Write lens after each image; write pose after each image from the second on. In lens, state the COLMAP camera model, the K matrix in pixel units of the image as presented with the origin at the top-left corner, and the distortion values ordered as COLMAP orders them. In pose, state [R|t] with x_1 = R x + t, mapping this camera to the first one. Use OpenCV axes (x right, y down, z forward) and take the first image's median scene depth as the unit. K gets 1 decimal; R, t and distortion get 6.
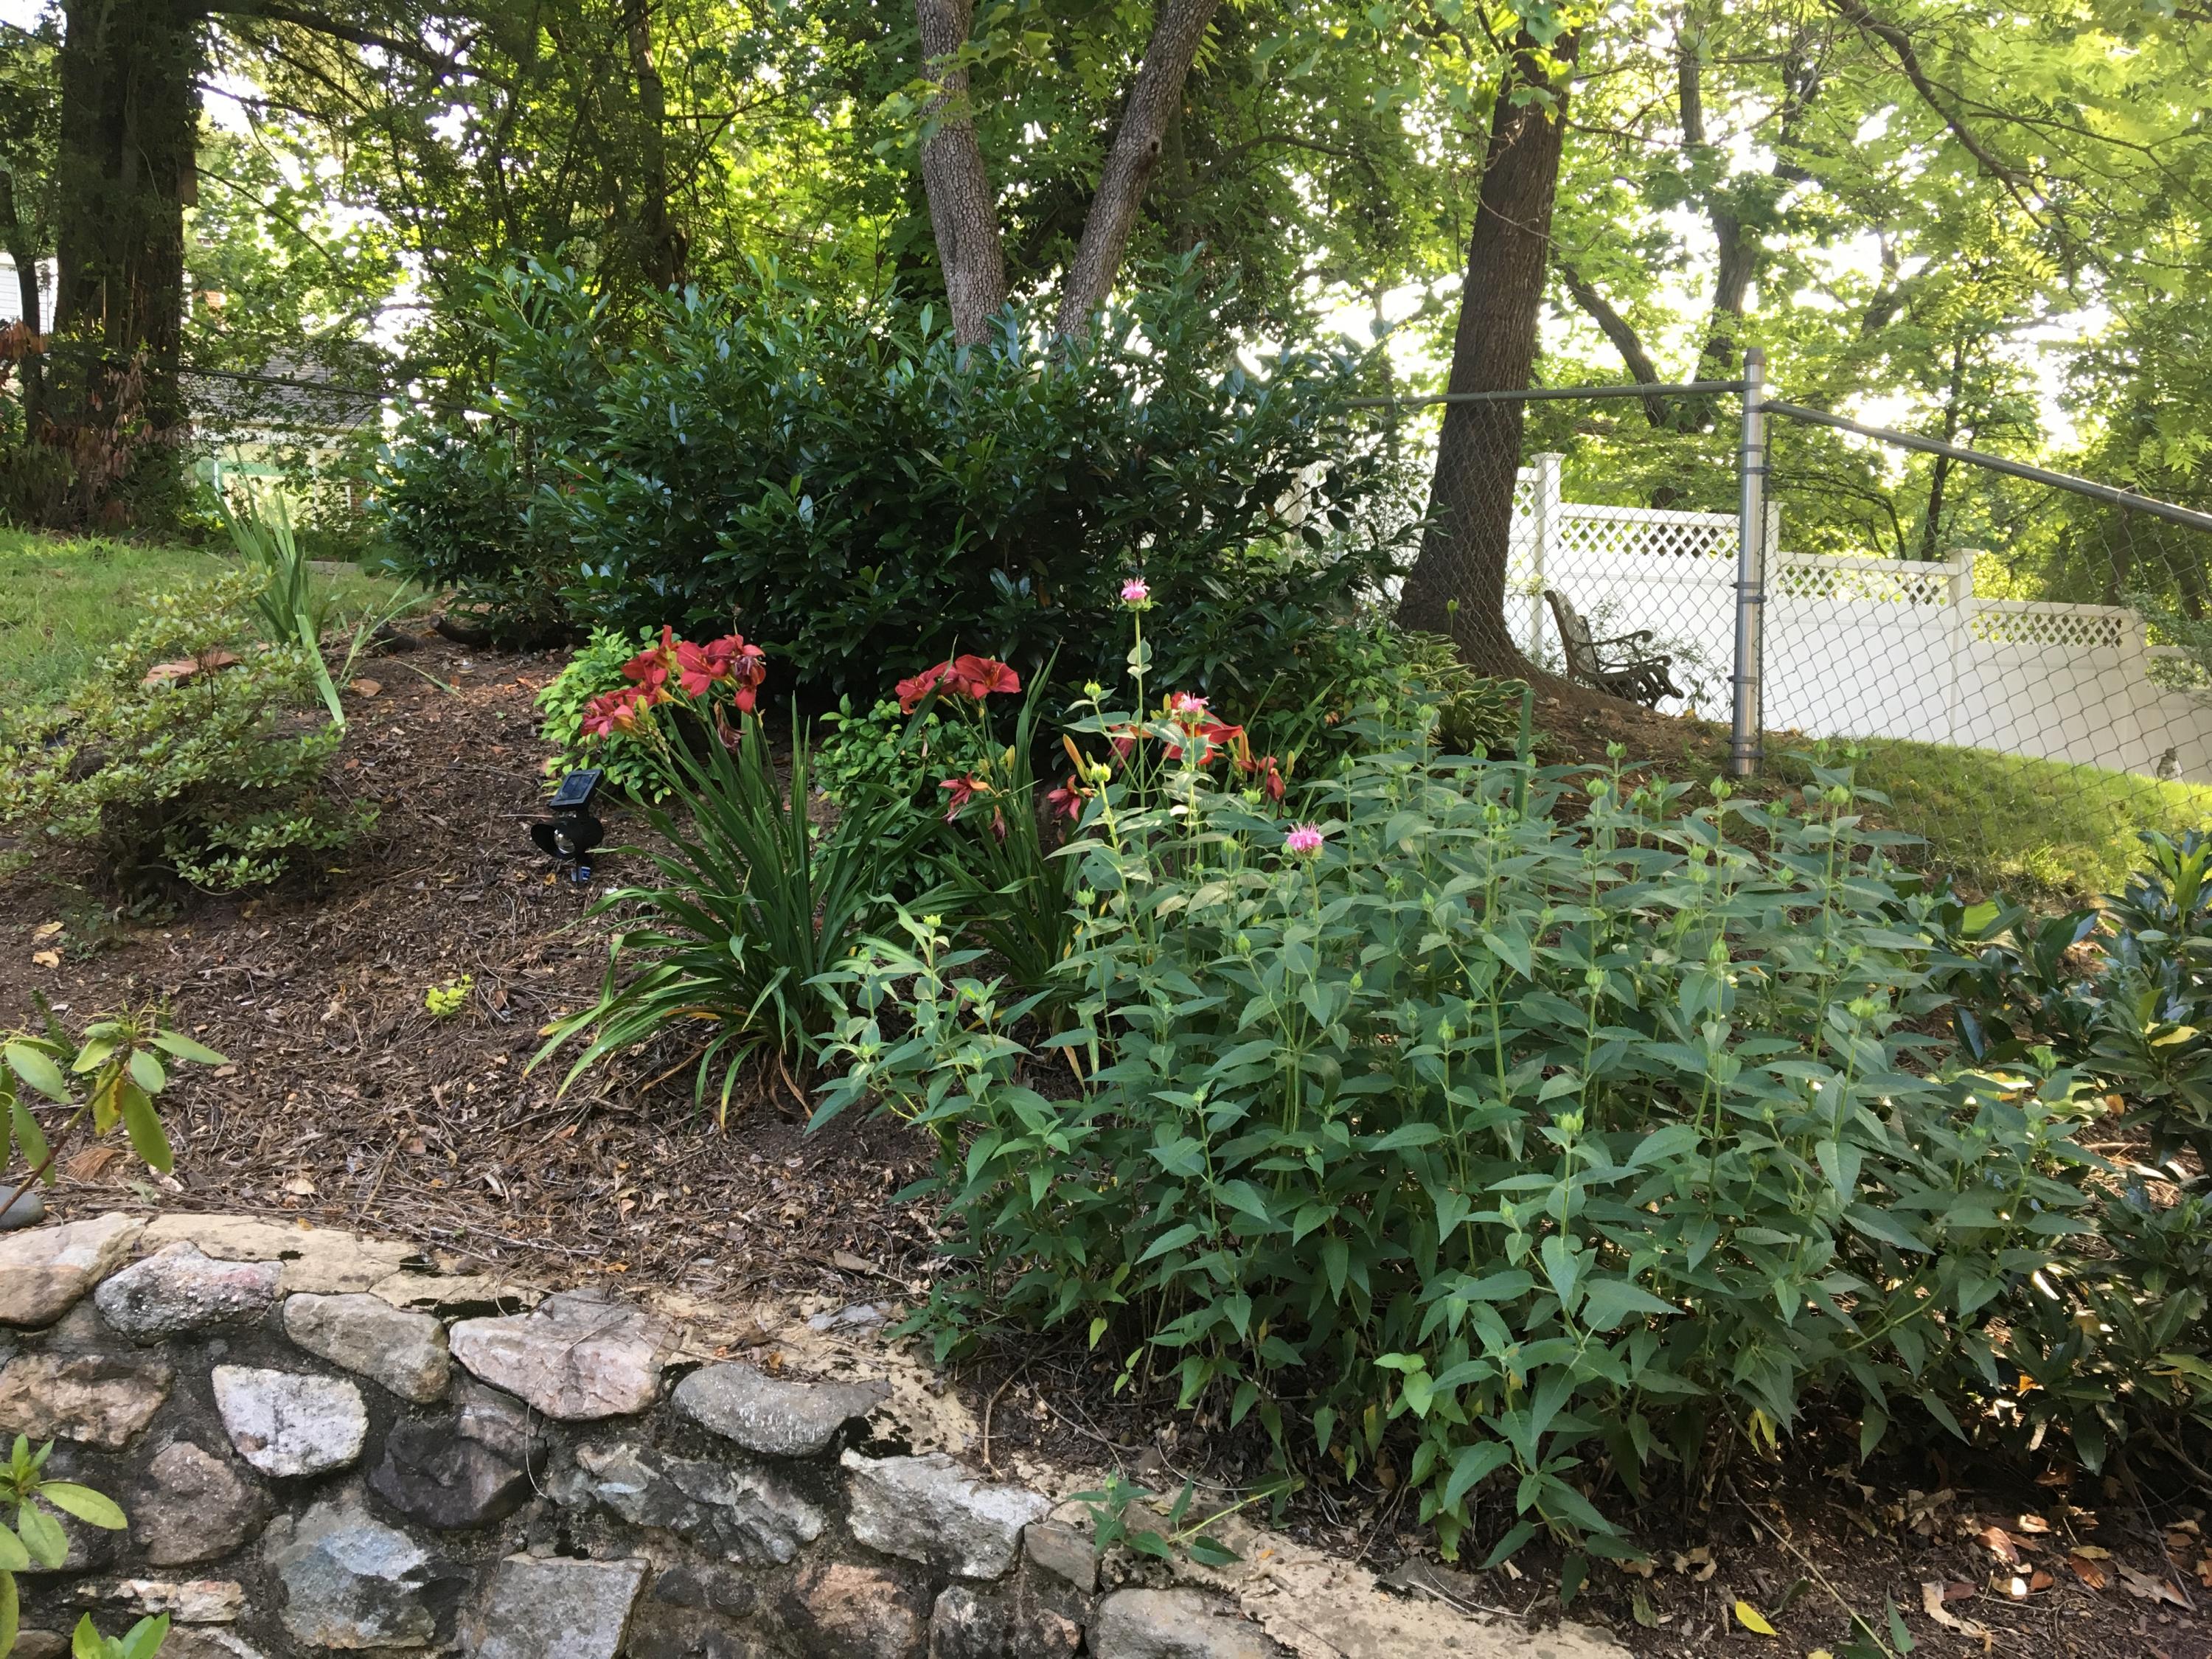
lens RADIAL K [[1856.4, 0, 1105.2], [0, 1856.4, 823.1], [0, 0, 1]] dist [-0.006424, -0.007103]
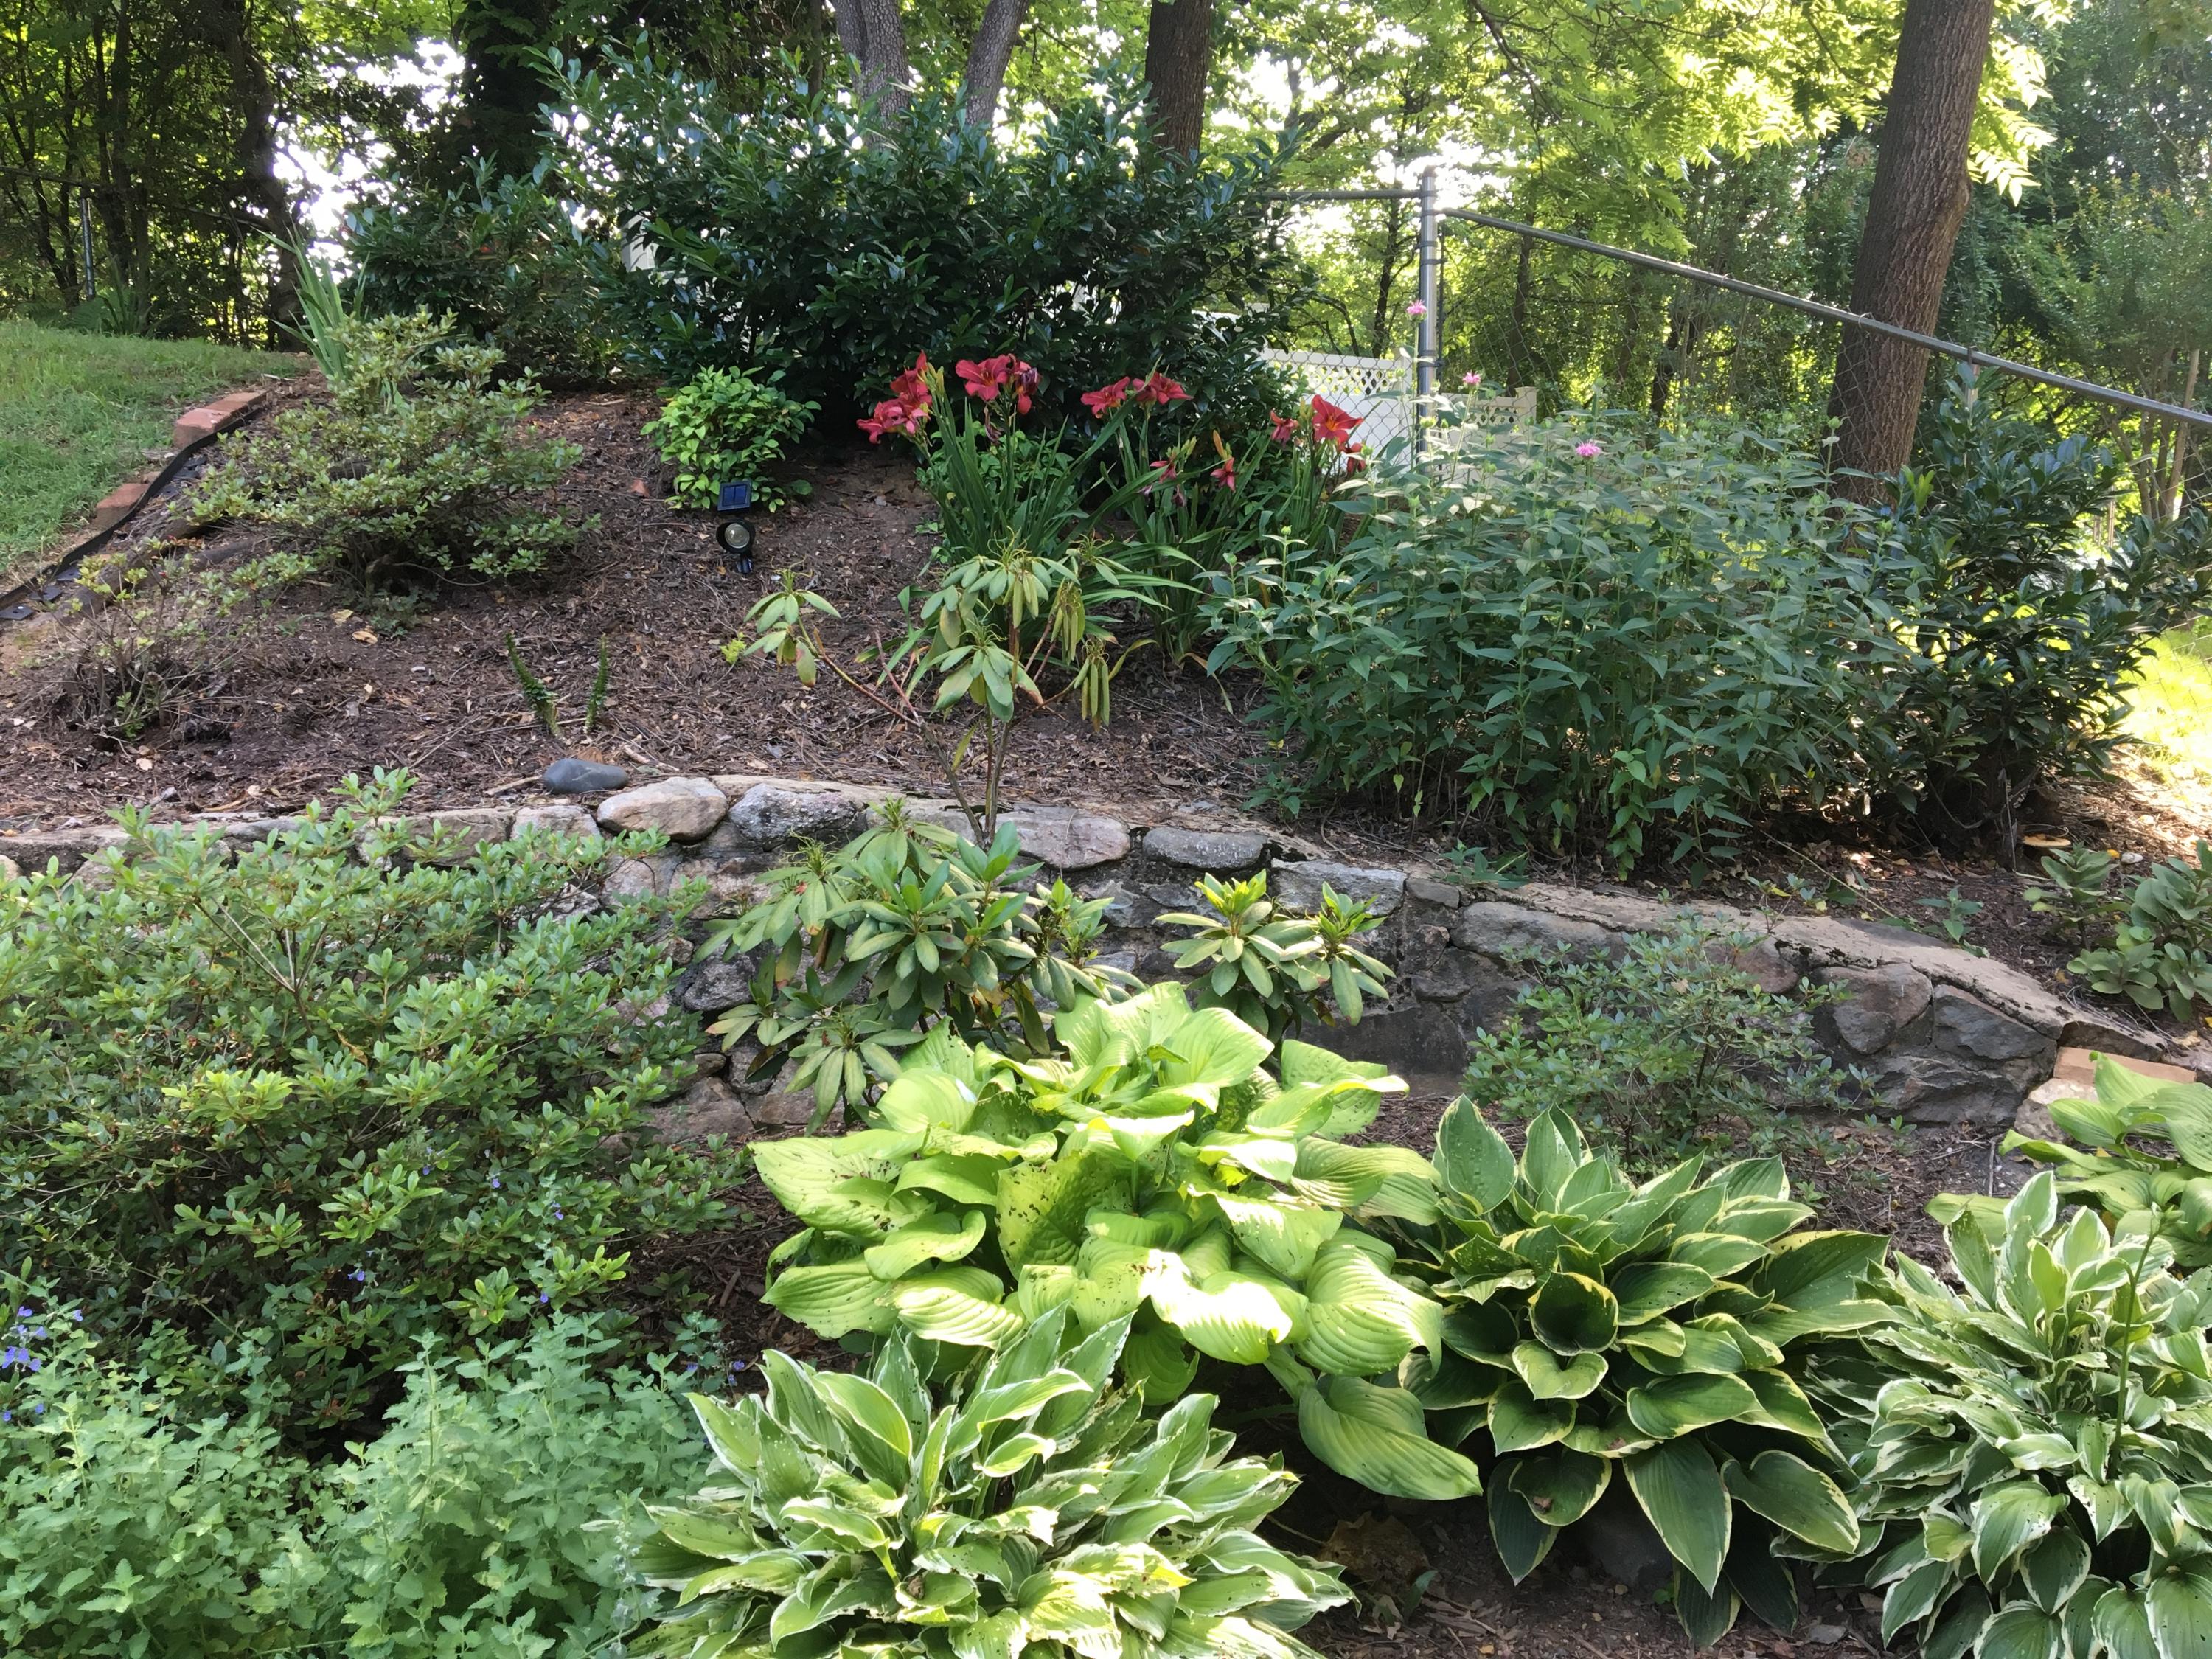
lens RADIAL K [[1856.4, 0, 1105.8], [0, 1856.4, 832.9], [0, 0, 1]] dist [-0.006424, -0.007103]
pose [[0.943892, -0.071254, 0.322476, -0.741032], [0.037092, 0.993142, 0.110877, 0.121394], [-0.328164, -0.092695, 0.940062, -0.436107]]
